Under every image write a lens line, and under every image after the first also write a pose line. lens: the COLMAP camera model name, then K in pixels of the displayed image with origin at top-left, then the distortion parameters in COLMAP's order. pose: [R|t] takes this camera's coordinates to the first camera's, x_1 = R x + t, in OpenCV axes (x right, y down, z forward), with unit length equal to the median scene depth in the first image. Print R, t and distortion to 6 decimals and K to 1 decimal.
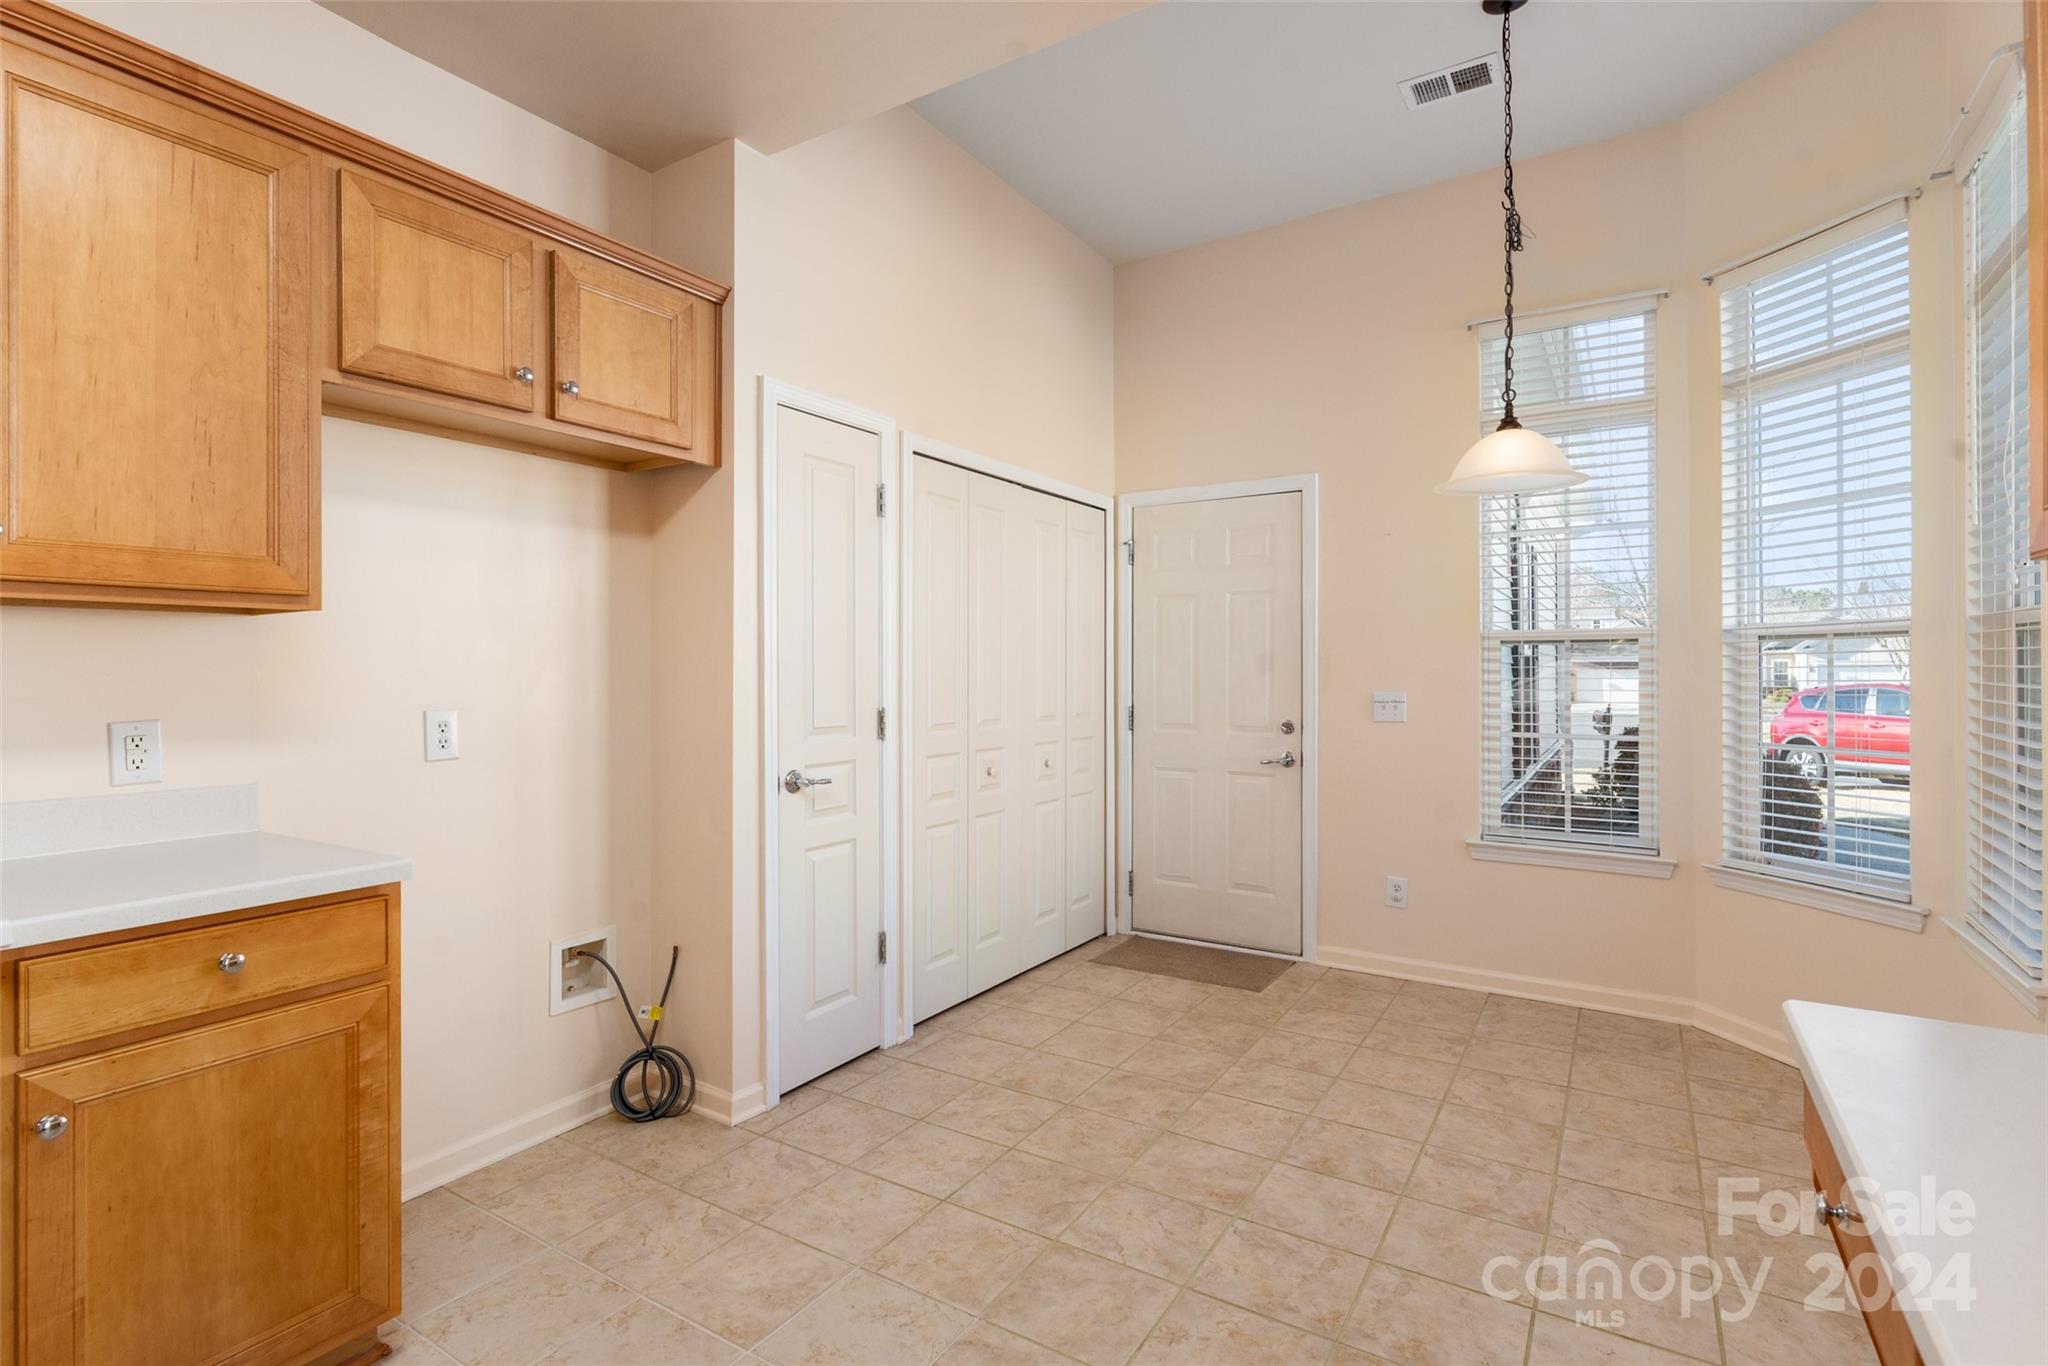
lens RADIAL K [[978.4, 0, 1008.3], [0, 978.4, 663.8], [0, 0, 1]] dist [-0.002526, -0.001292]
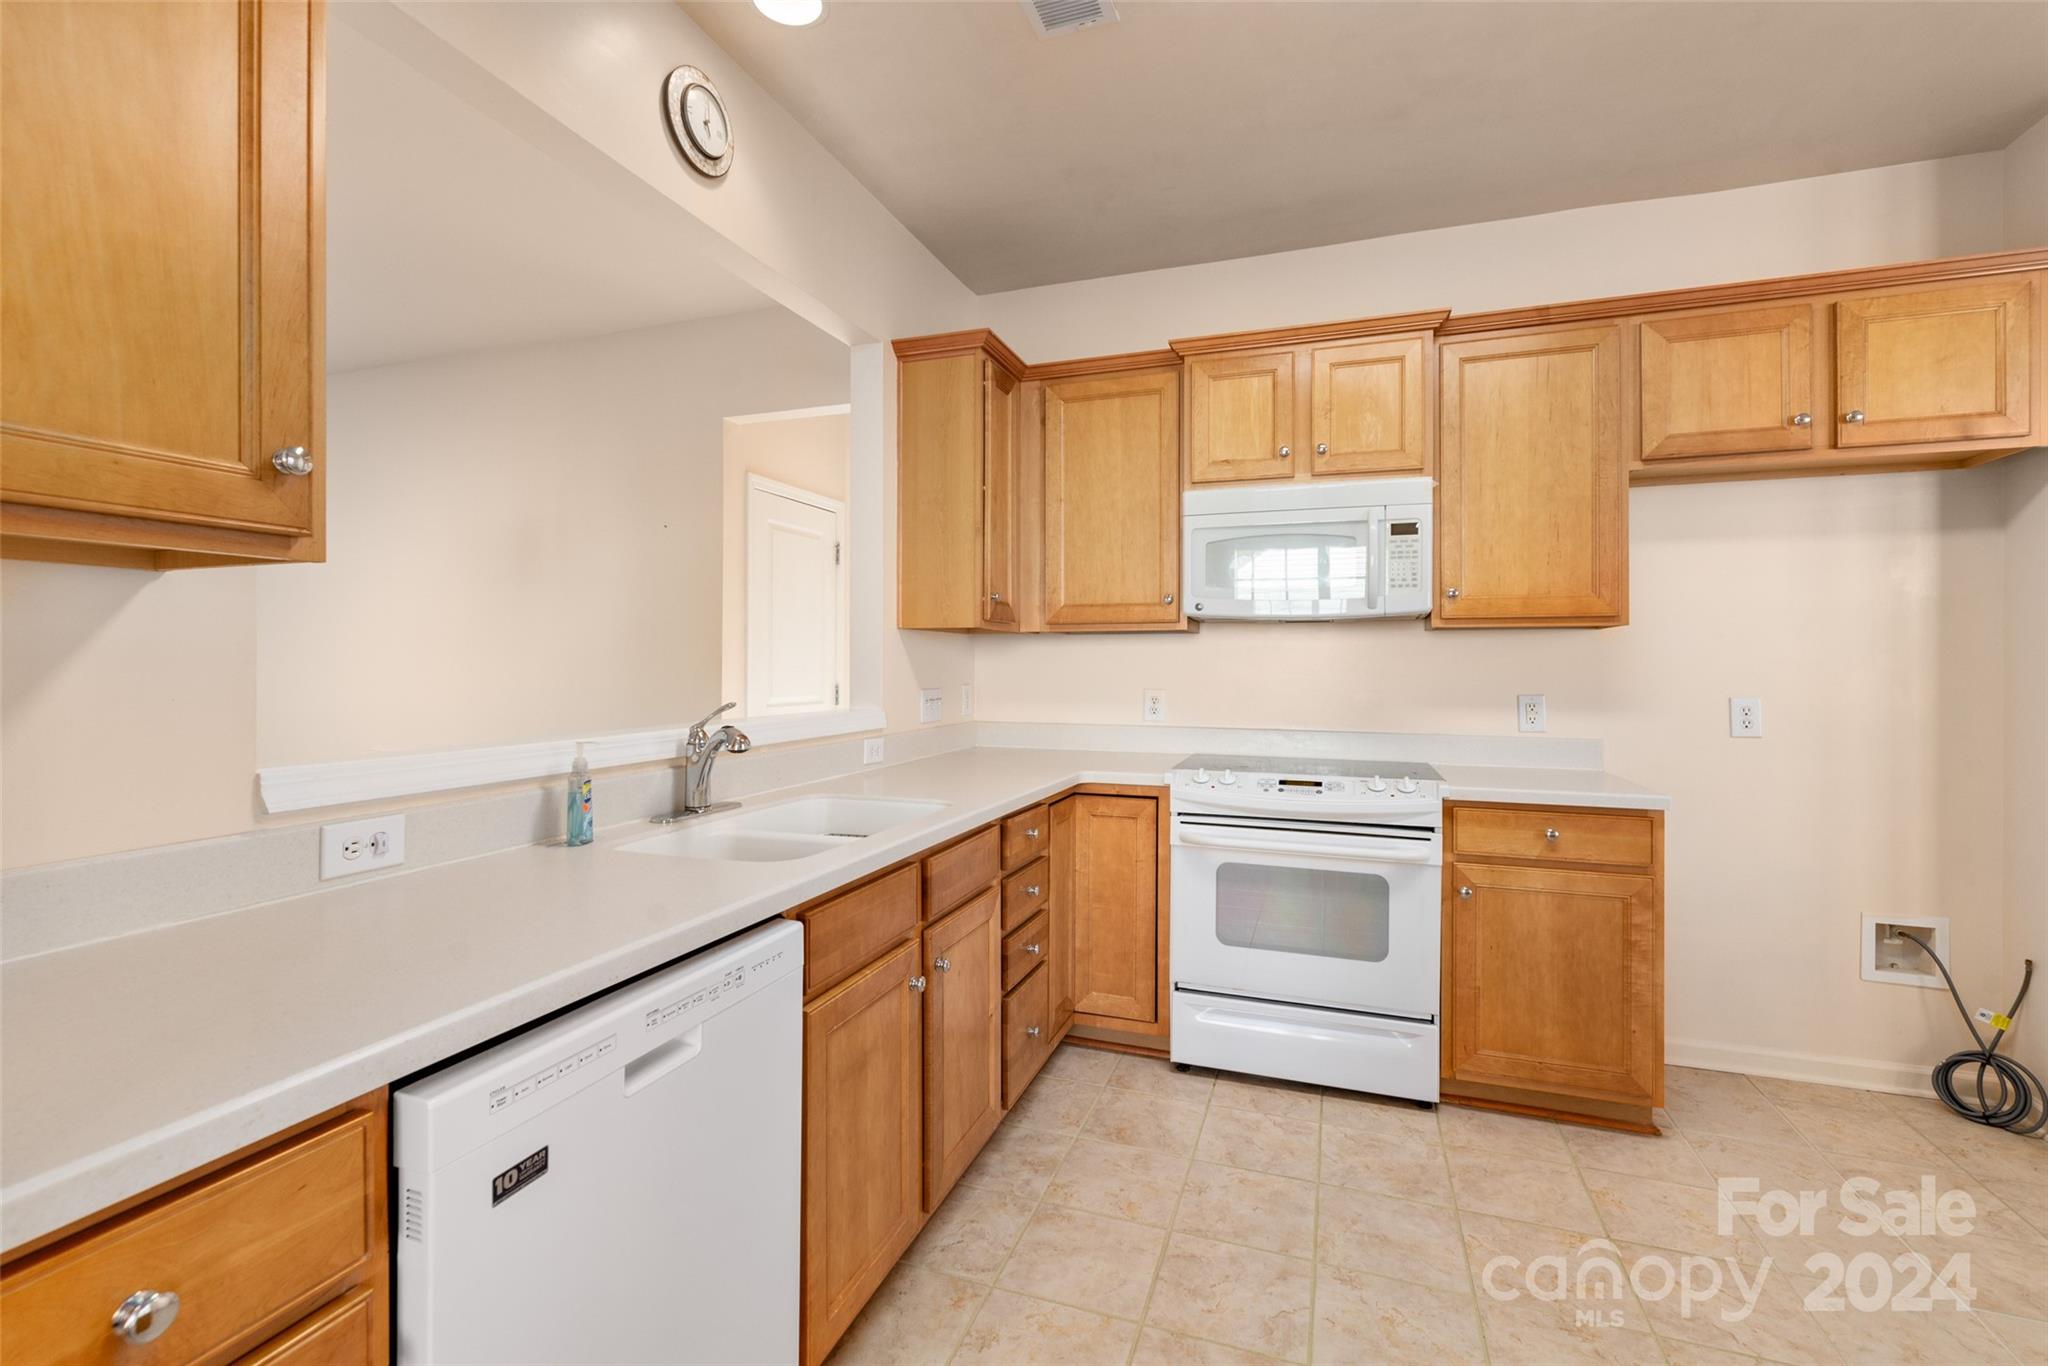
lens RADIAL K [[894.5, 0, 1026.9], [0, 894.5, 660.2], [0, 0, 1]] dist [-0.000741, -0.000206]
pose [[0.221424, -0.001449, -0.975176, 0.418963], [0.001350, 0.999998, -0.001180, -0.000856], [0.975177, -0.001055, 0.221426, -0.195724]]
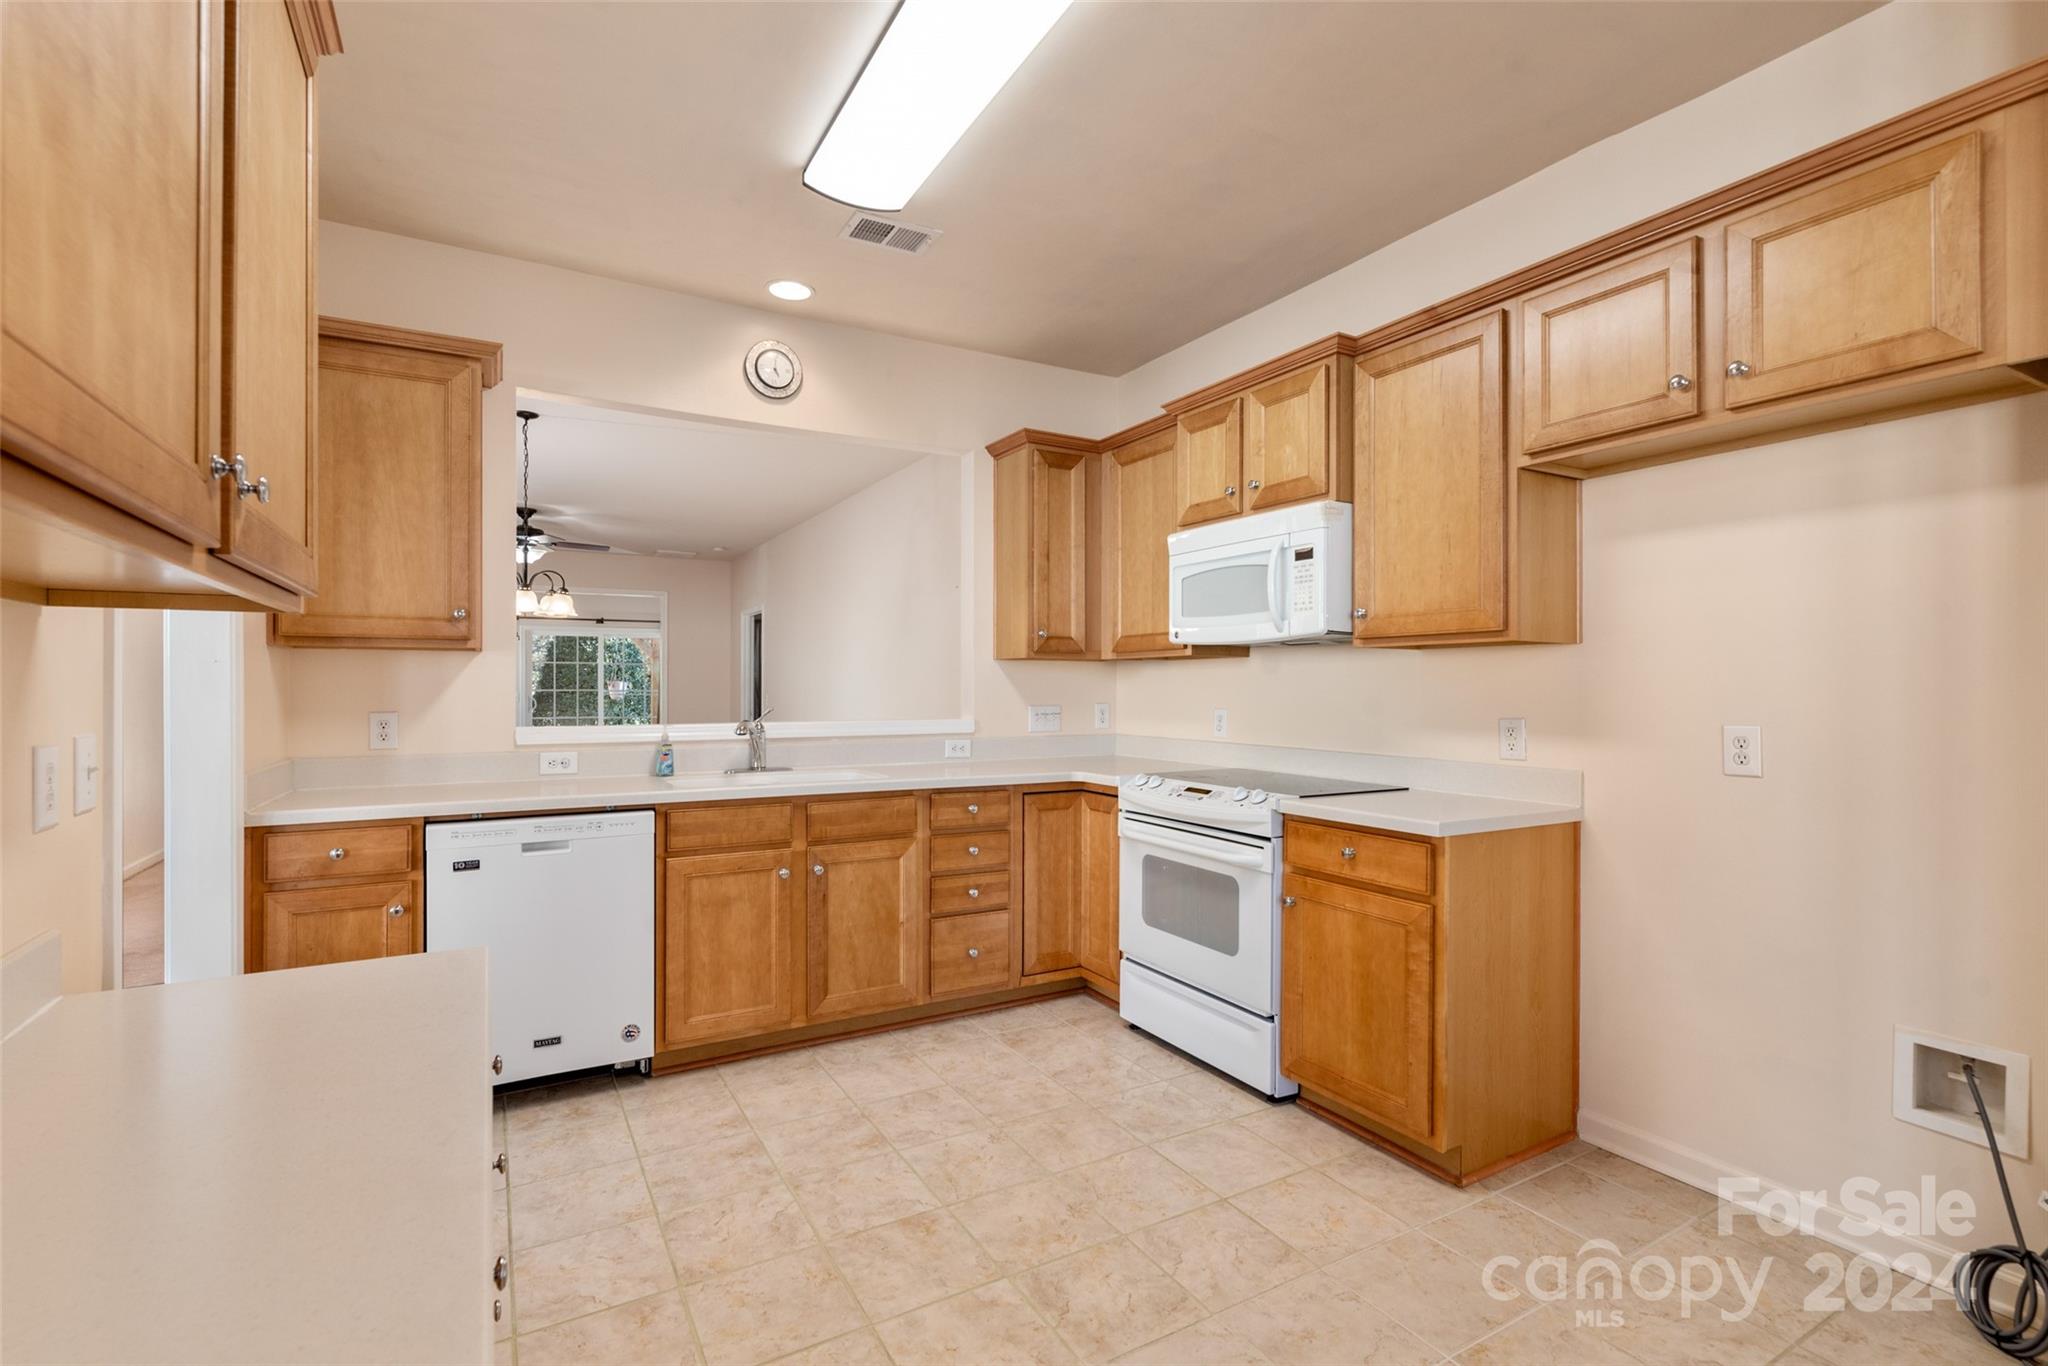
lens RADIAL K [[925.7, 0, 1024.0], [0, 925.7, 683.0], [0, 0, 1]] dist [-0.001297, 0.000047]
pose [[-0.463857, -0.001983, -0.885908, 0.725068], [0.004498, 0.999979, -0.004593, 0.006912], [0.885899, -0.006115, -0.463838, 0.978961]]
